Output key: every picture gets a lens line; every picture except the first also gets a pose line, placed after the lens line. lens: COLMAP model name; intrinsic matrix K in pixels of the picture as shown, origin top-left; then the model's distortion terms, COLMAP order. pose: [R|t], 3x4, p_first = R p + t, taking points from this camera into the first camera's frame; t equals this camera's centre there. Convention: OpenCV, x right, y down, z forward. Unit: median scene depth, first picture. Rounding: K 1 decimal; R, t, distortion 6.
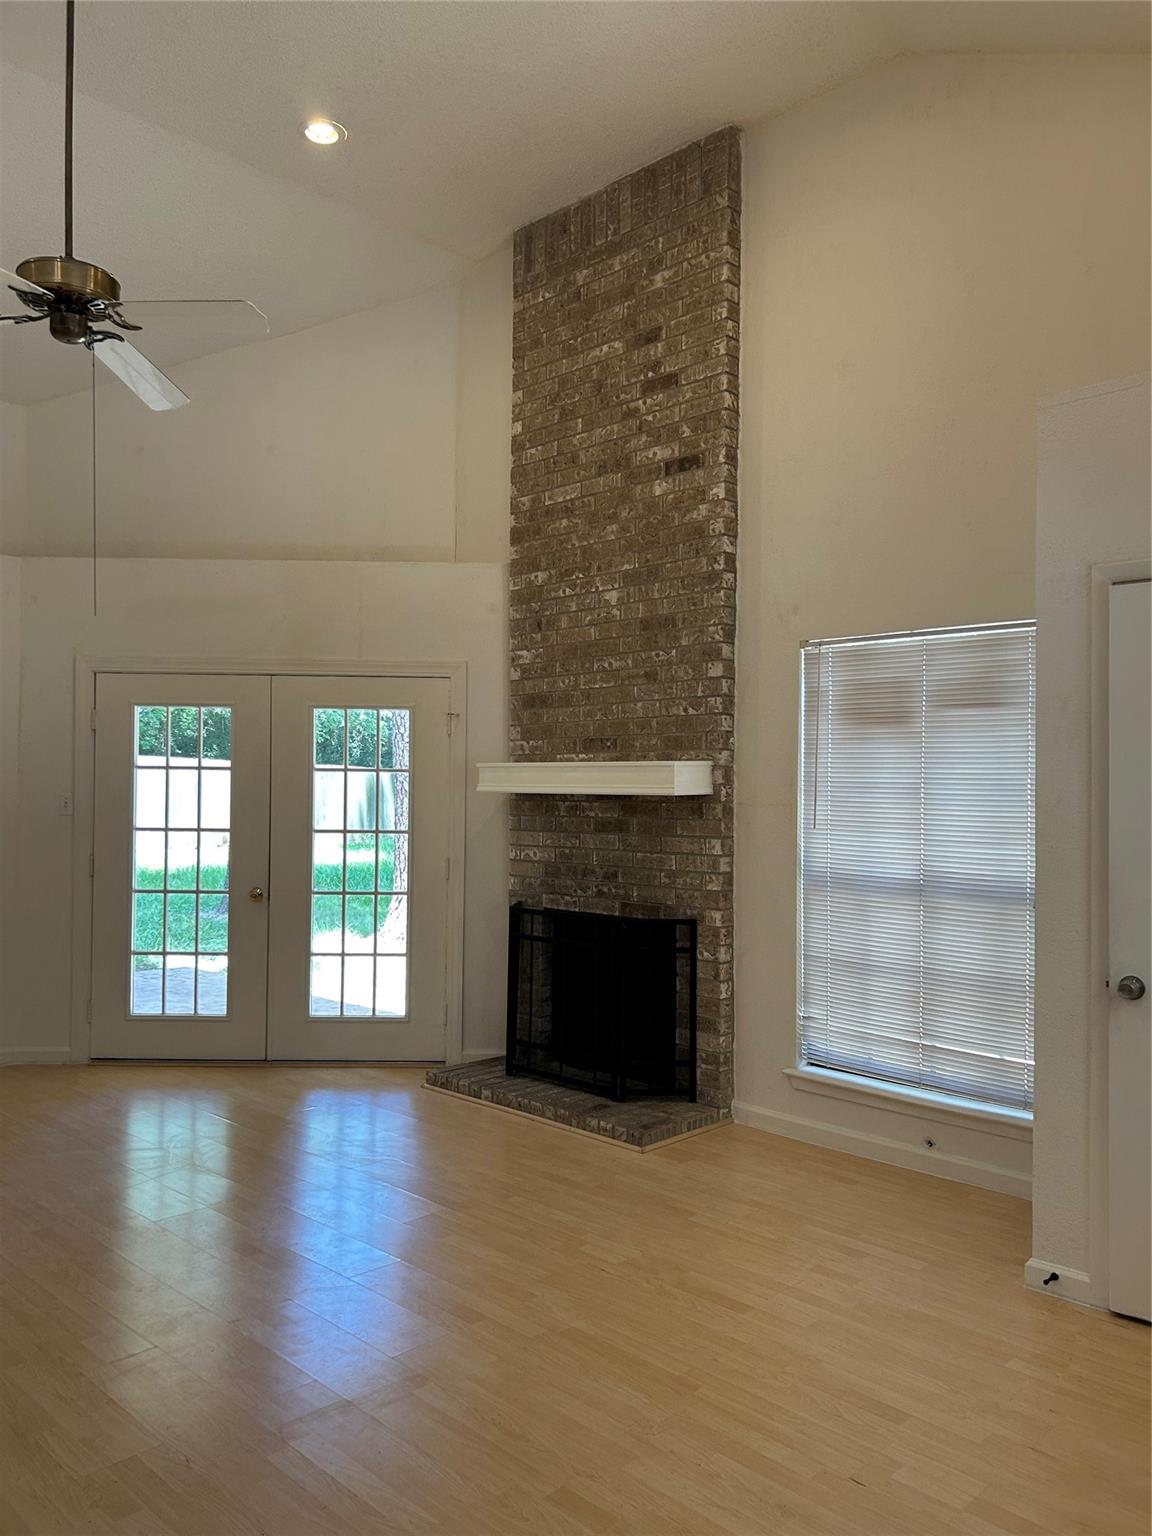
lens RADIAL K [[1154.2, 0, 557.0], [0, 1154.2, 777.3], [0, 0, 1]] dist [0.063455, -0.066194]
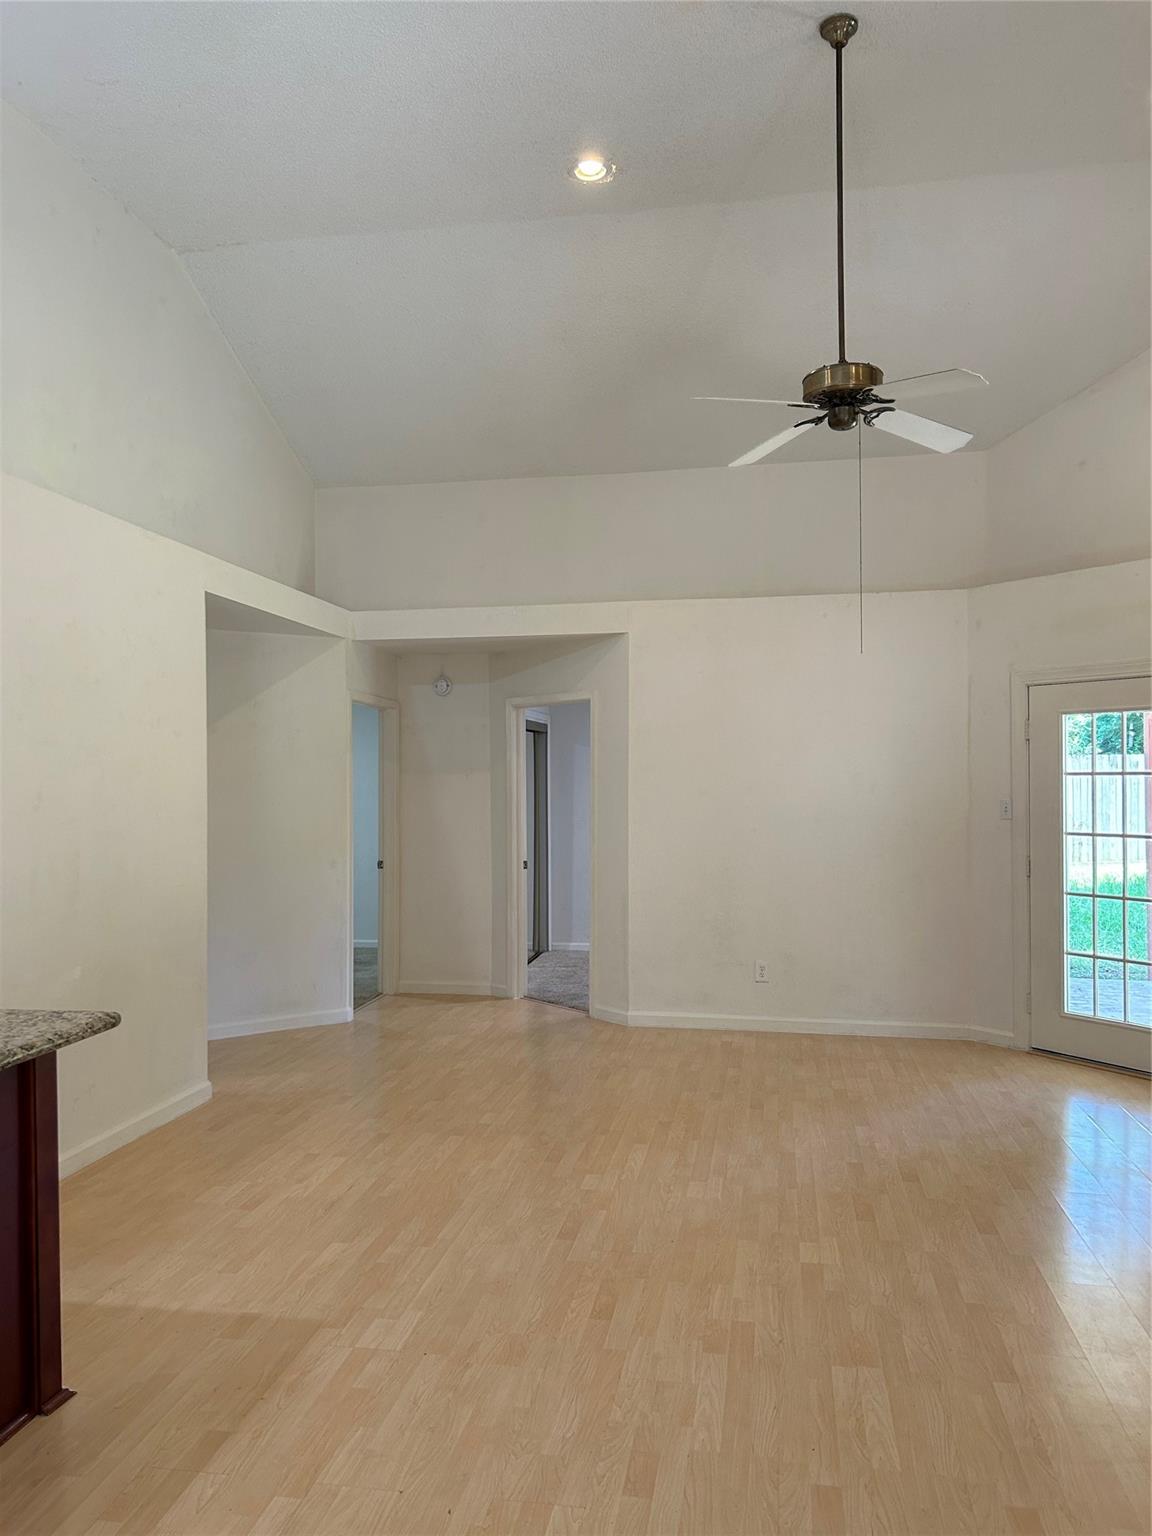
lens RADIAL K [[1154.2, 0, 567.4], [0, 1154.2, 771.7], [0, 0, 1]] dist [0.063455, -0.066194]
pose [[0.566671, -0.020019, -0.823701, 0.276620], [0.015261, 0.999788, -0.013799, -0.003427], [0.823803, -0.004751, 0.566857, 0.053867]]
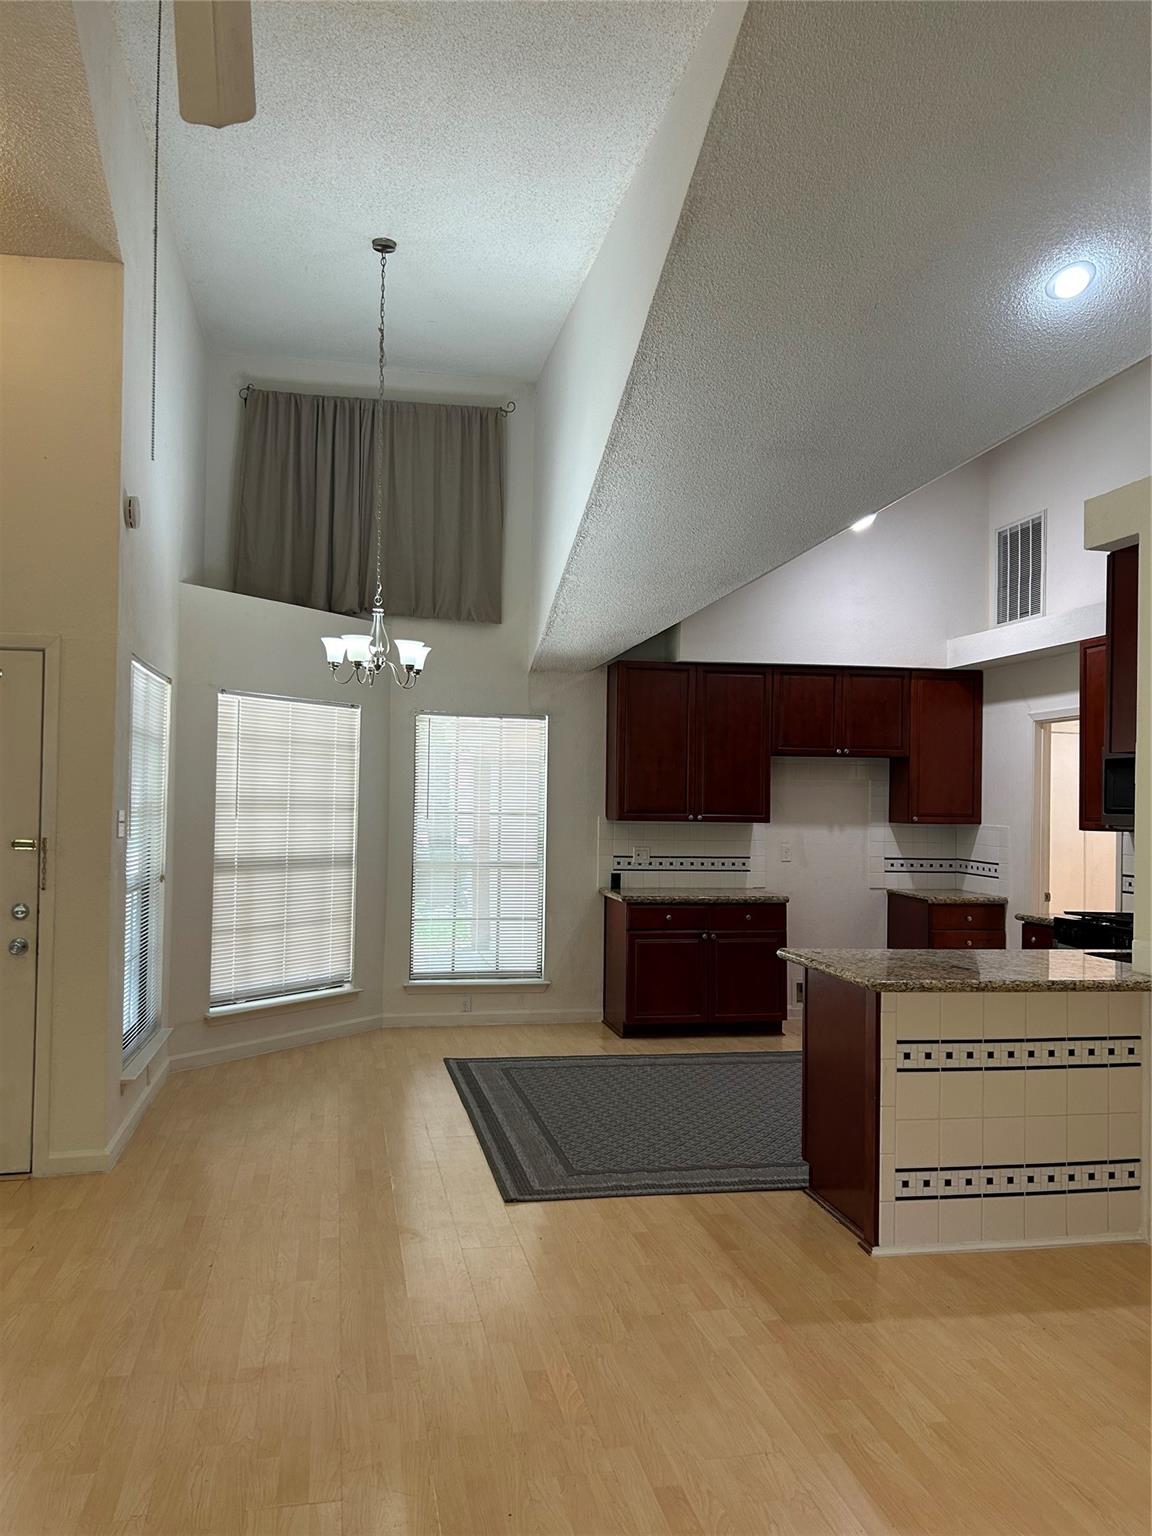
lens RADIAL K [[1154.2, 0, 570.3], [0, 1154.2, 771.1], [0, 0, 1]] dist [0.063455, -0.066194]
pose [[-0.831421, -0.005531, 0.555615, -0.572215], [-0.024956, 0.999313, -0.027396, -0.000850], [-0.555082, -0.036643, -0.830988, 0.906369]]
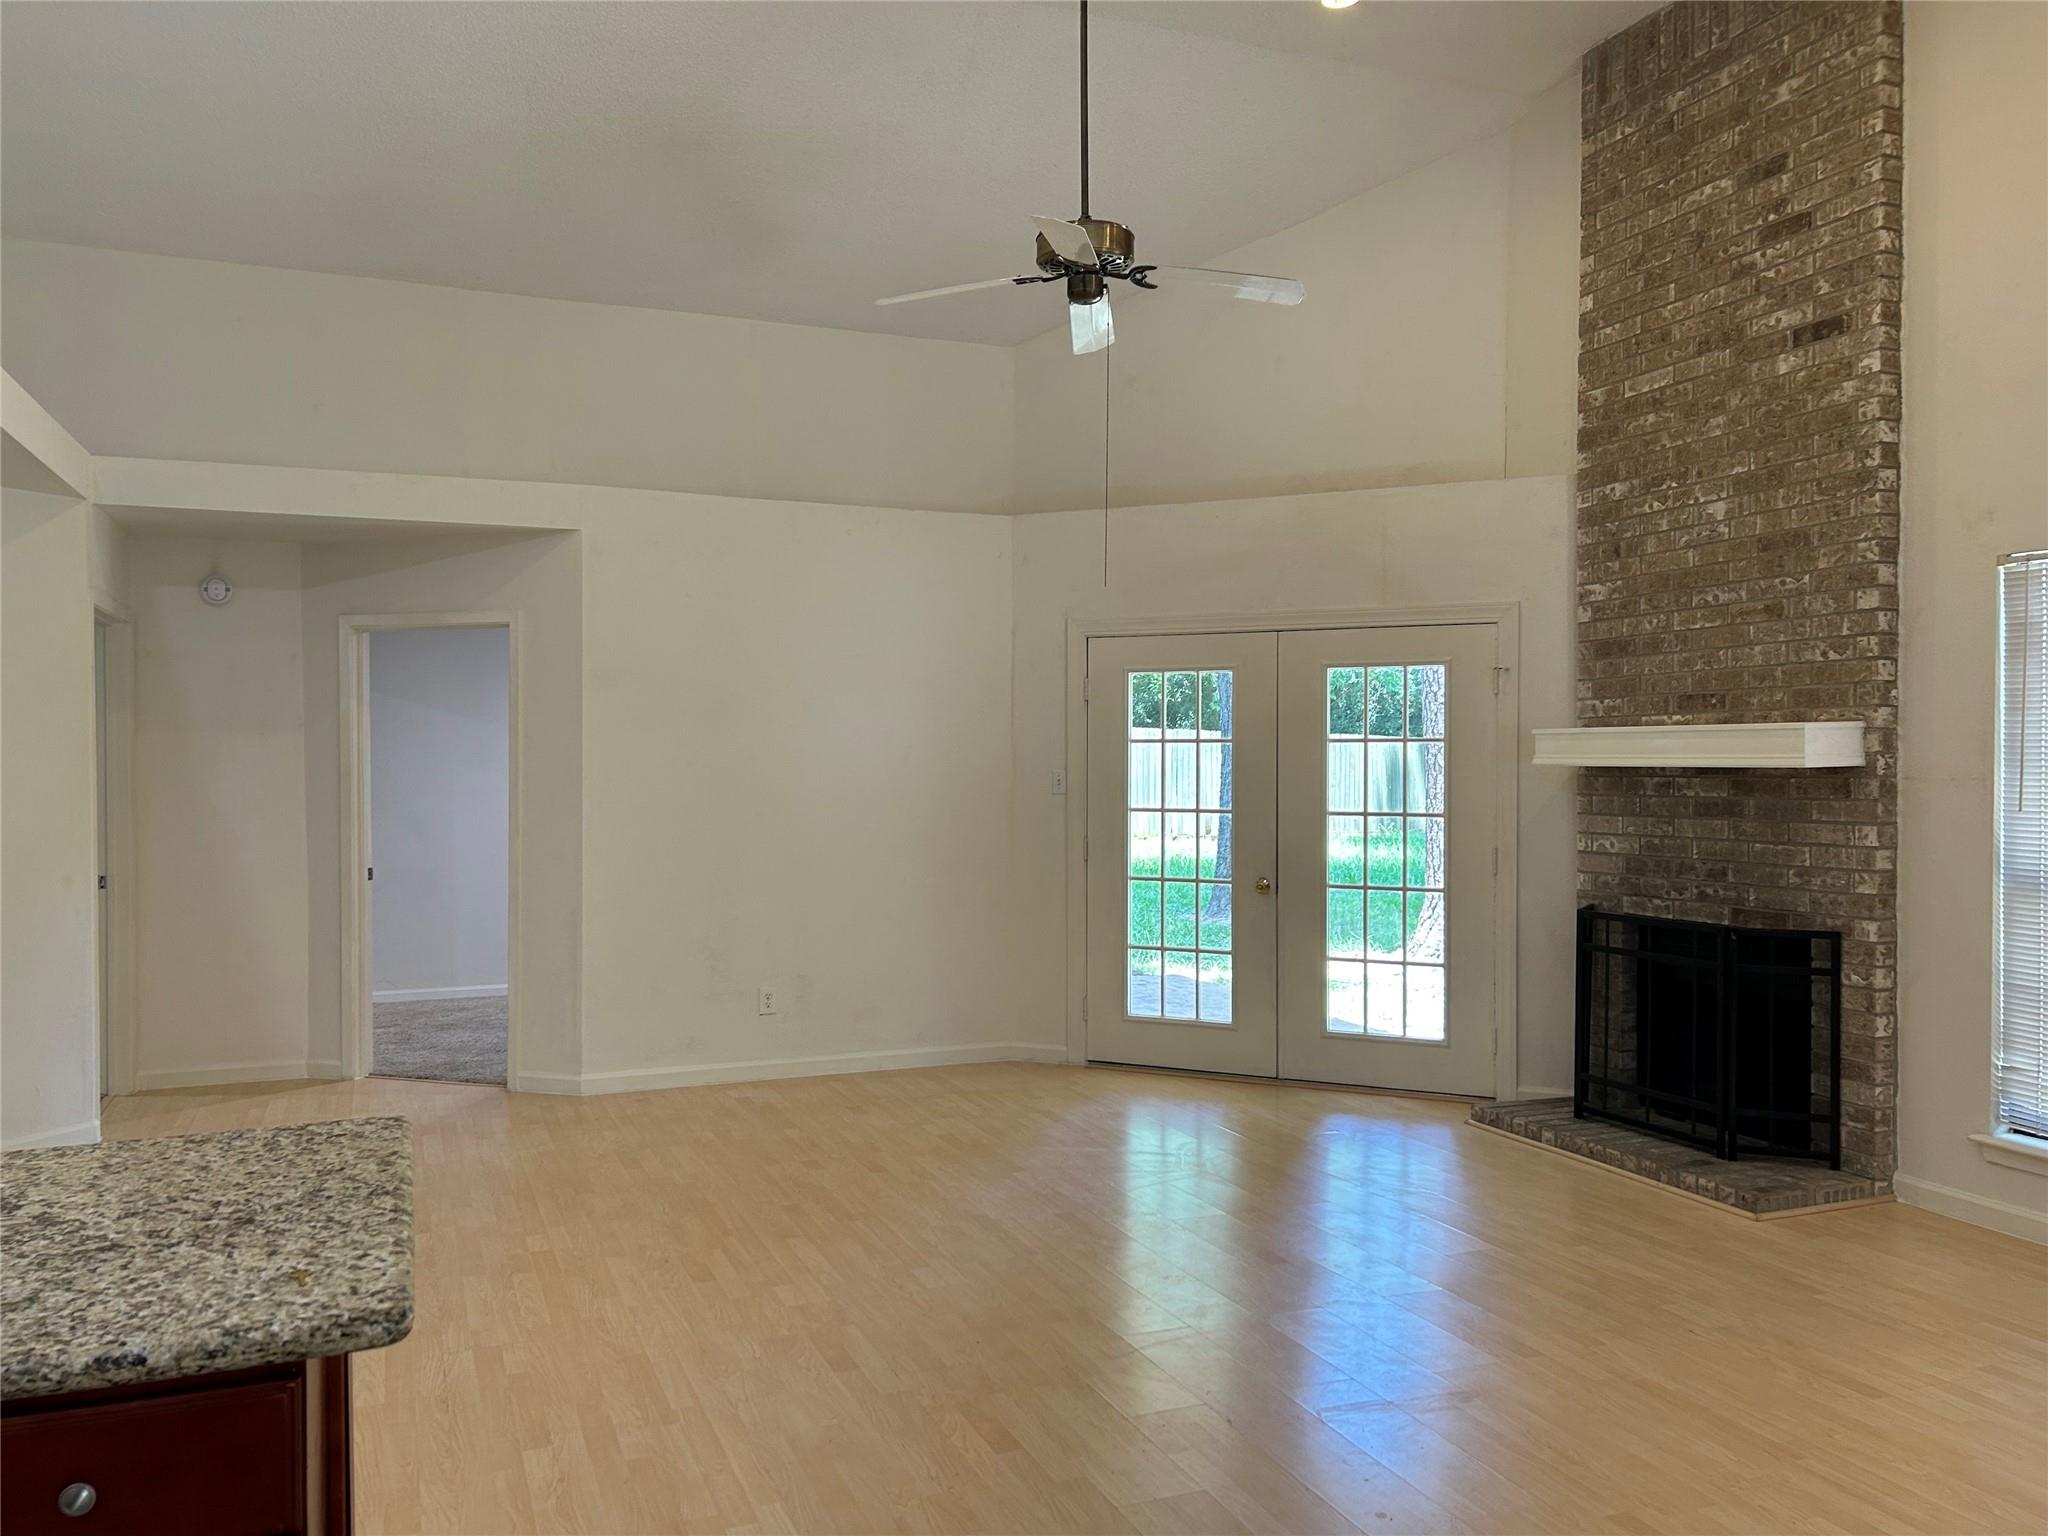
lens RADIAL K [[1538.9, 0, 1019.5], [0, 1538.9, 780.1], [0, 0, 1]] dist [0.063455, -0.066194]
pose [[0.922656, -0.003470, -0.385610, 0.018566], [0.010921, 0.999794, 0.017134, 0.000514], [0.385470, -0.020020, 0.922503, -0.145678]]
